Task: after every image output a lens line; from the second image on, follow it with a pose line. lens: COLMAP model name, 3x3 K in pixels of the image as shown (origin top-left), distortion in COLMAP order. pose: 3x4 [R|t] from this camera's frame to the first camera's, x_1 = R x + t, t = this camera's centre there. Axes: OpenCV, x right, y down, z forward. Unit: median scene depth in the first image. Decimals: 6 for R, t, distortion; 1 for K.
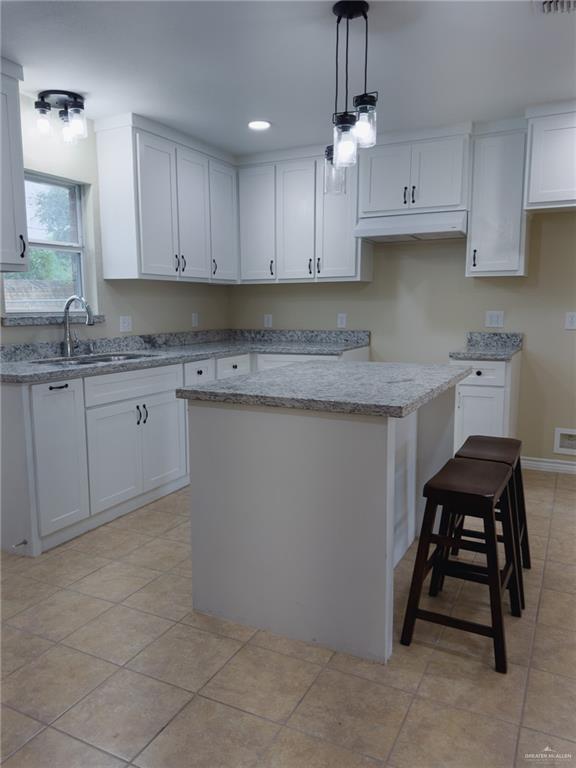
lens RADIAL K [[544.6, 0, 294.0], [0, 544.6, 386.3], [0, 0, 1]] dist [0.061011, -0.074484]
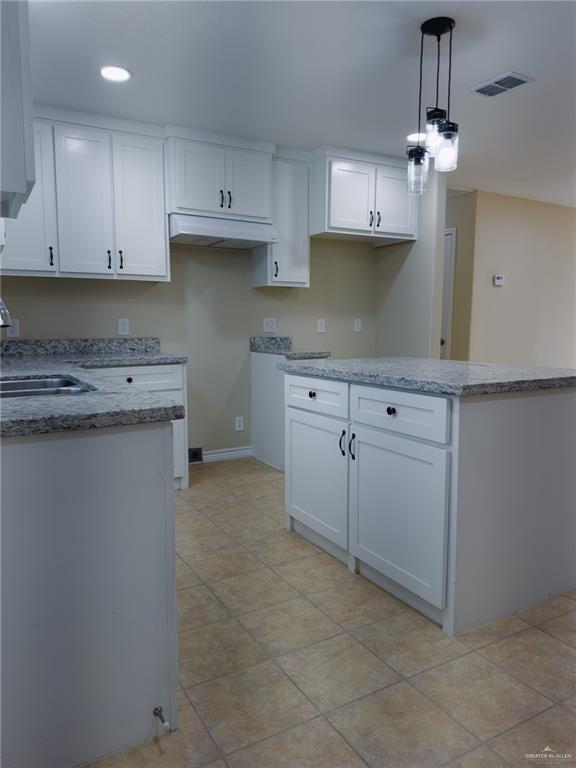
lens RADIAL K [[544.6, 0, 285.3], [0, 544.6, 378.4], [0, 0, 1]] dist [0.061011, -0.074484]
pose [[0.569074, -0.076493, 0.818721, -0.551703], [0.115687, 0.993208, 0.012383, -0.025256], [-0.814108, 0.087669, 0.574058, 0.361264]]
